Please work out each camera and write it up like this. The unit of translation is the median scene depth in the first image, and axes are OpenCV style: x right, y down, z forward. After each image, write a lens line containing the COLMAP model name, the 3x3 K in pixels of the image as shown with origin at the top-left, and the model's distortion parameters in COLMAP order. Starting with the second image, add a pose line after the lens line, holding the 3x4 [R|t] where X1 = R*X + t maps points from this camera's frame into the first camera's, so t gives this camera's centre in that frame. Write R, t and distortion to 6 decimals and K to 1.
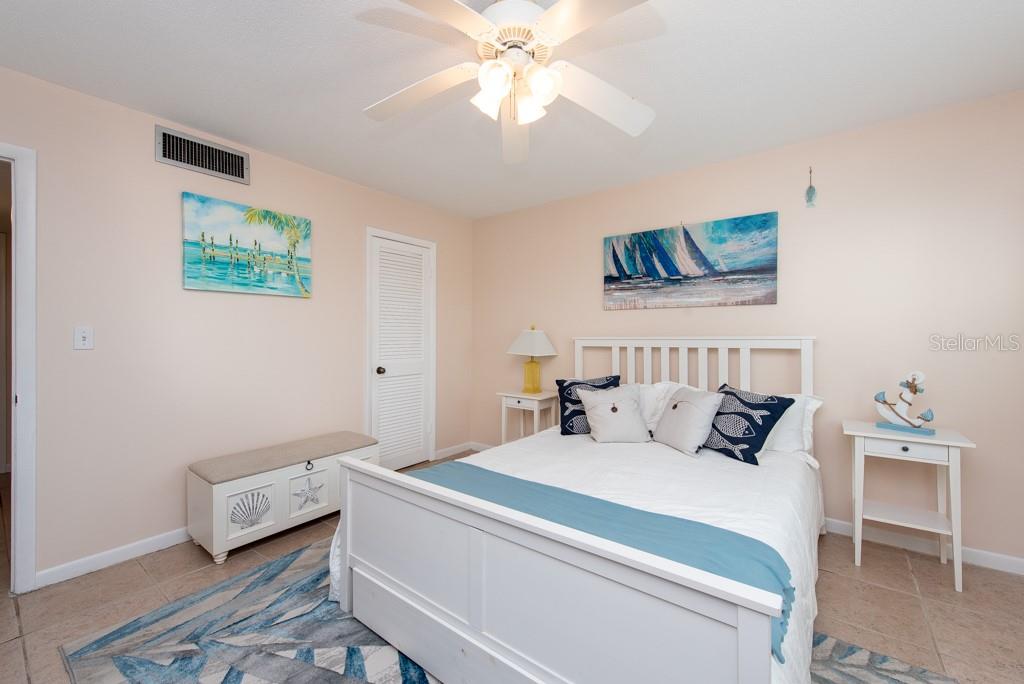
lens RADIAL K [[431.8, 0, 511.3], [0, 431.8, 328.0], [0, 0, 1]] dist [0.037795, -0.007156]
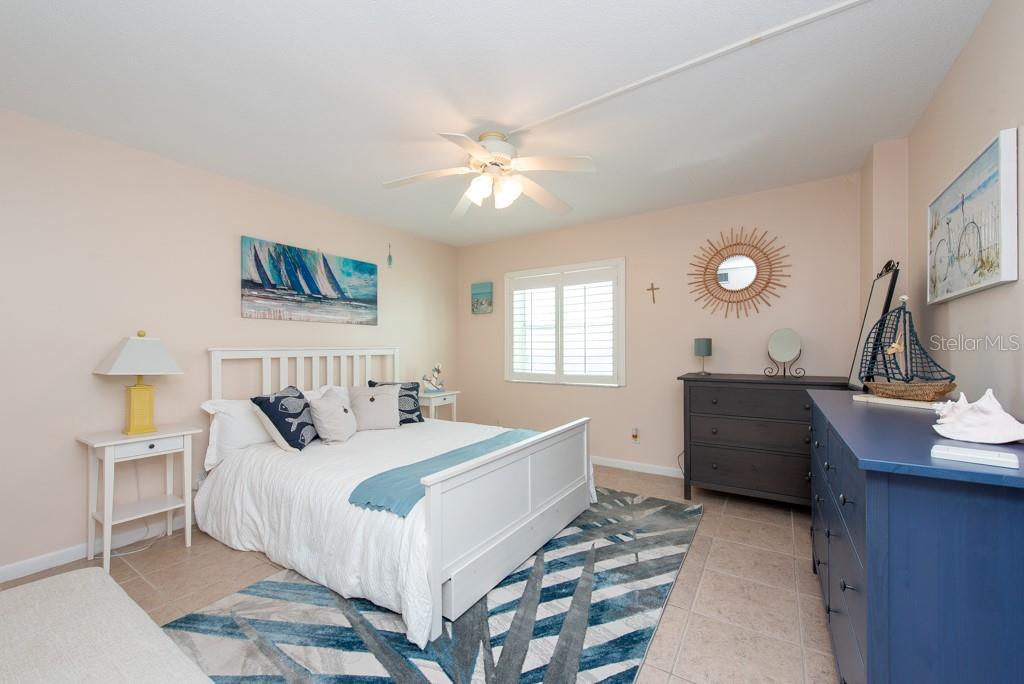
lens RADIAL K [[403.1, 0, 513.6], [0, 403.1, 346.7], [0, 0, 1]] dist [0.019748, -0.005815]
pose [[-0.092206, 0.001191, 0.995739, -0.768815], [-0.018770, 0.999820, -0.002933, 0.013013], [-0.995563, -0.018960, -0.092167, 0.595500]]
